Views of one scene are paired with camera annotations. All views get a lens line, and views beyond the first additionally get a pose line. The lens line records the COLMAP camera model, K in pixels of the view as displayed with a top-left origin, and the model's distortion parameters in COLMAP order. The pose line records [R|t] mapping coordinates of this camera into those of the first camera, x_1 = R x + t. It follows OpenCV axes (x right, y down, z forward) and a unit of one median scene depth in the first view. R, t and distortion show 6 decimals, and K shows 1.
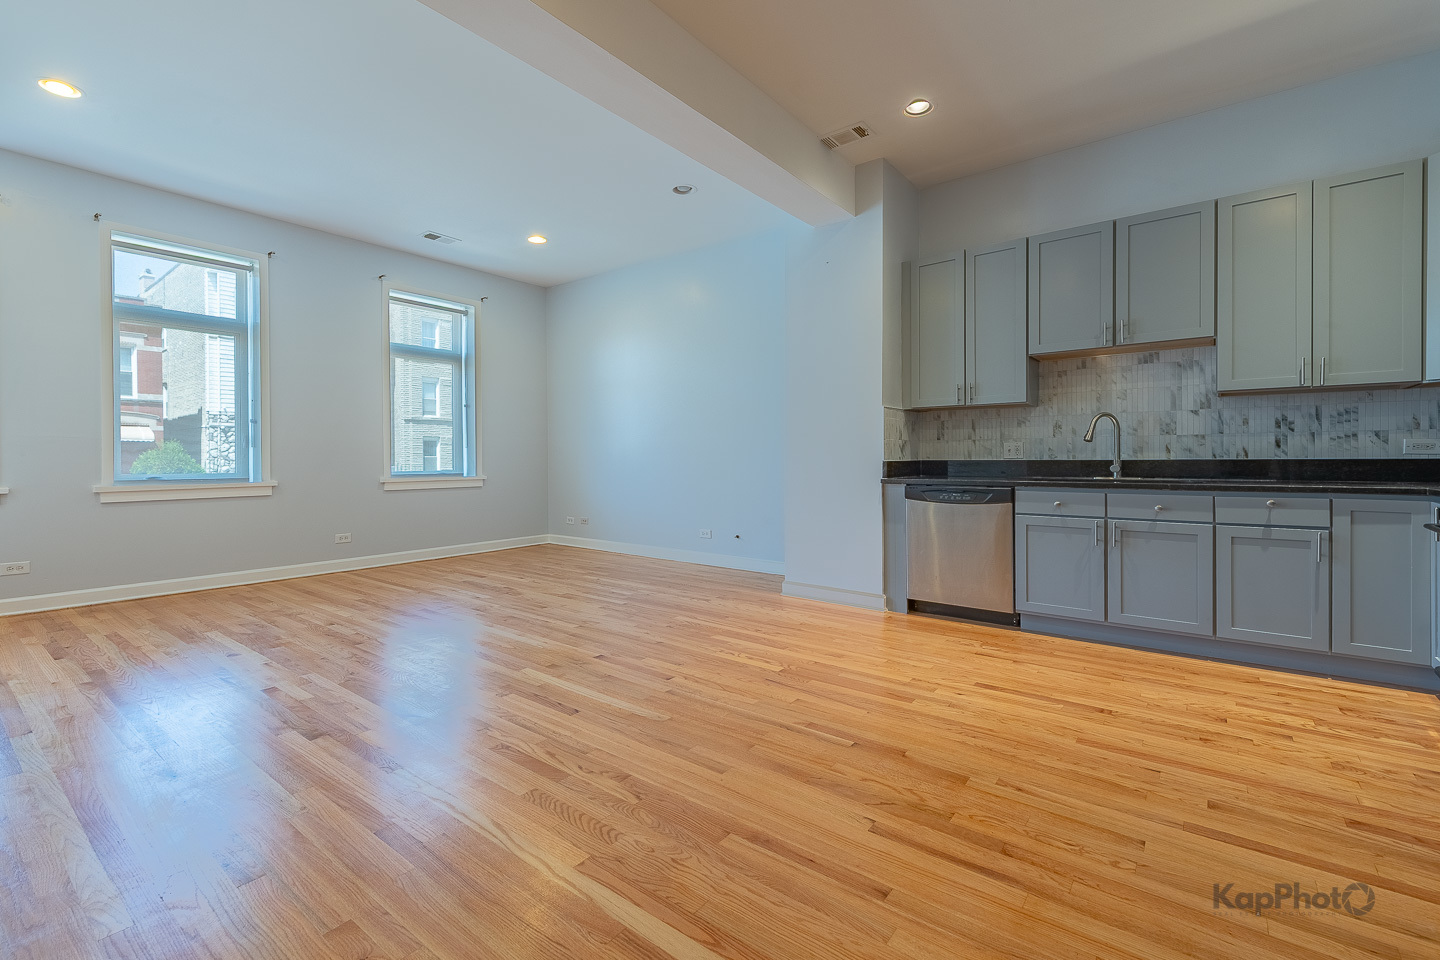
lens RADIAL K [[635.6, 0, 714.9], [0, 635.6, 457.1], [0, 0, 1]] dist [0.010368, -0.000385]
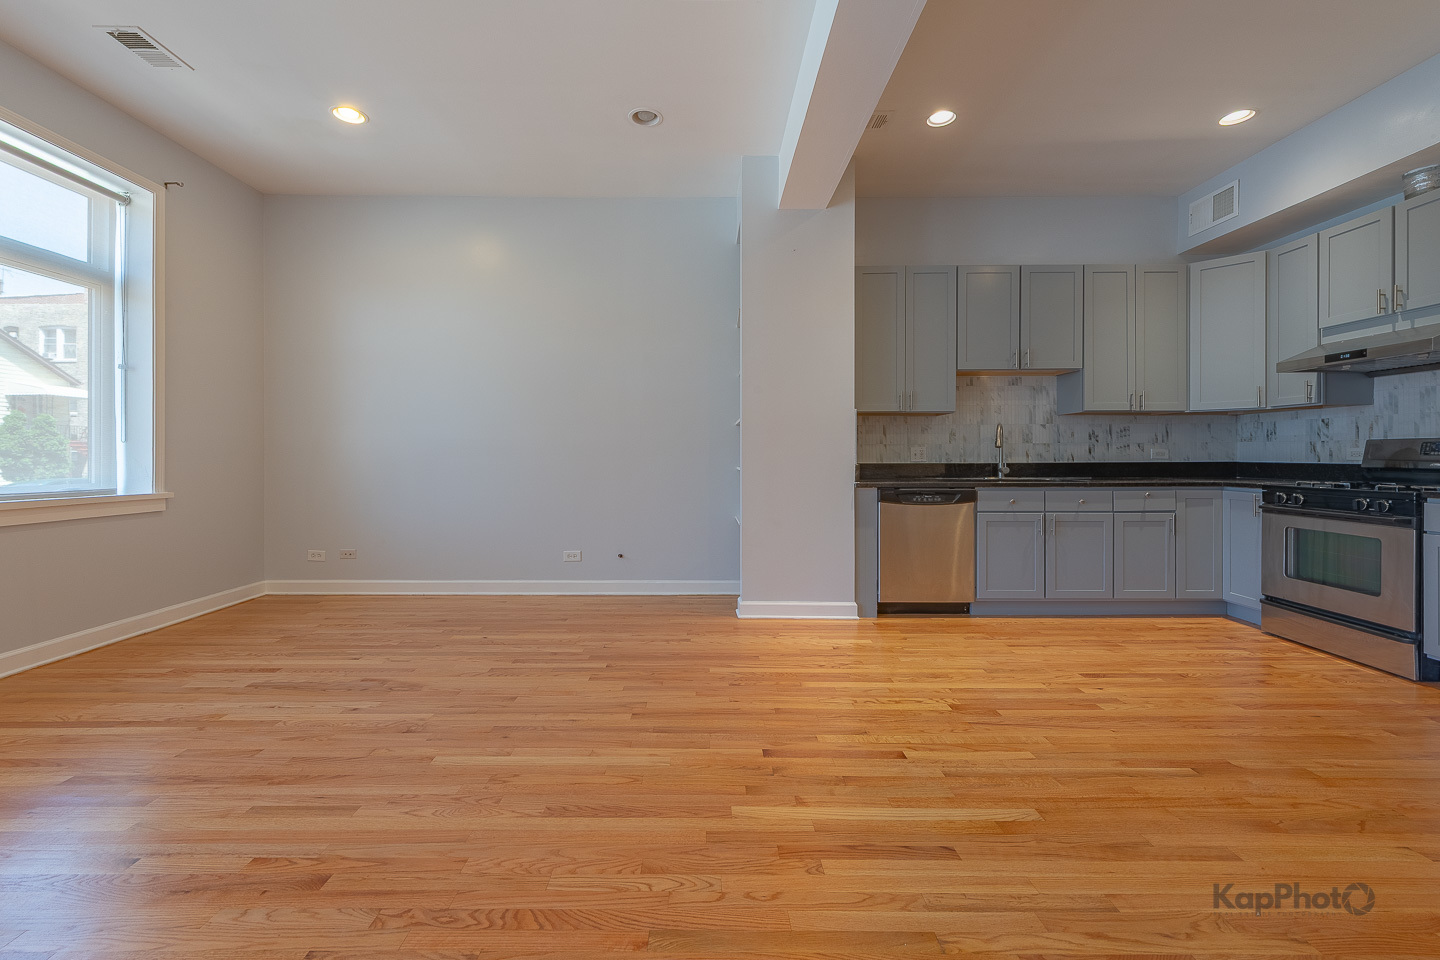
lens RADIAL K [[614.8, 0, 712.6], [0, 614.8, 448.4], [0, 0, 1]] dist [0.012095, -0.000794]
pose [[0.784865, 0.012278, 0.619545, -0.508447], [-0.001597, 0.999840, -0.017791, -0.001717], [-0.619665, 0.012974, 0.784760, 0.404548]]
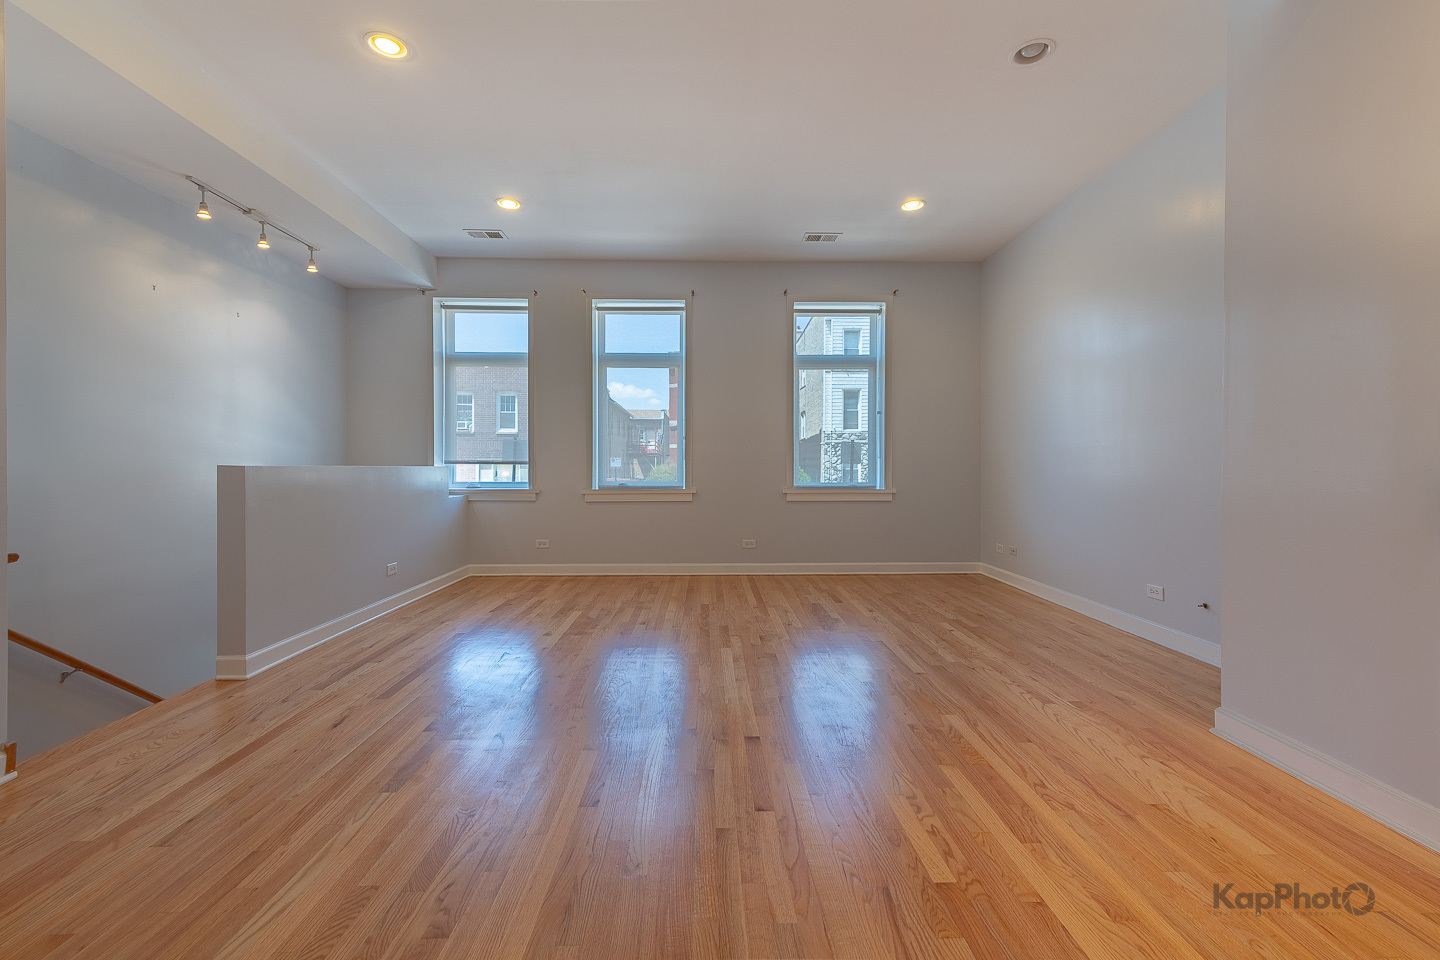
lens RADIAL K [[634.4, 0, 733.4], [0, 634.4, 468.3], [0, 0, 1]] dist [0.026587, -0.015653]
pose [[0.629988, 0.001271, -0.776604, 0.300370], [-0.000966, 0.999999, 0.000852, -0.000901], [0.776605, 0.000213, 0.629988, 0.408233]]
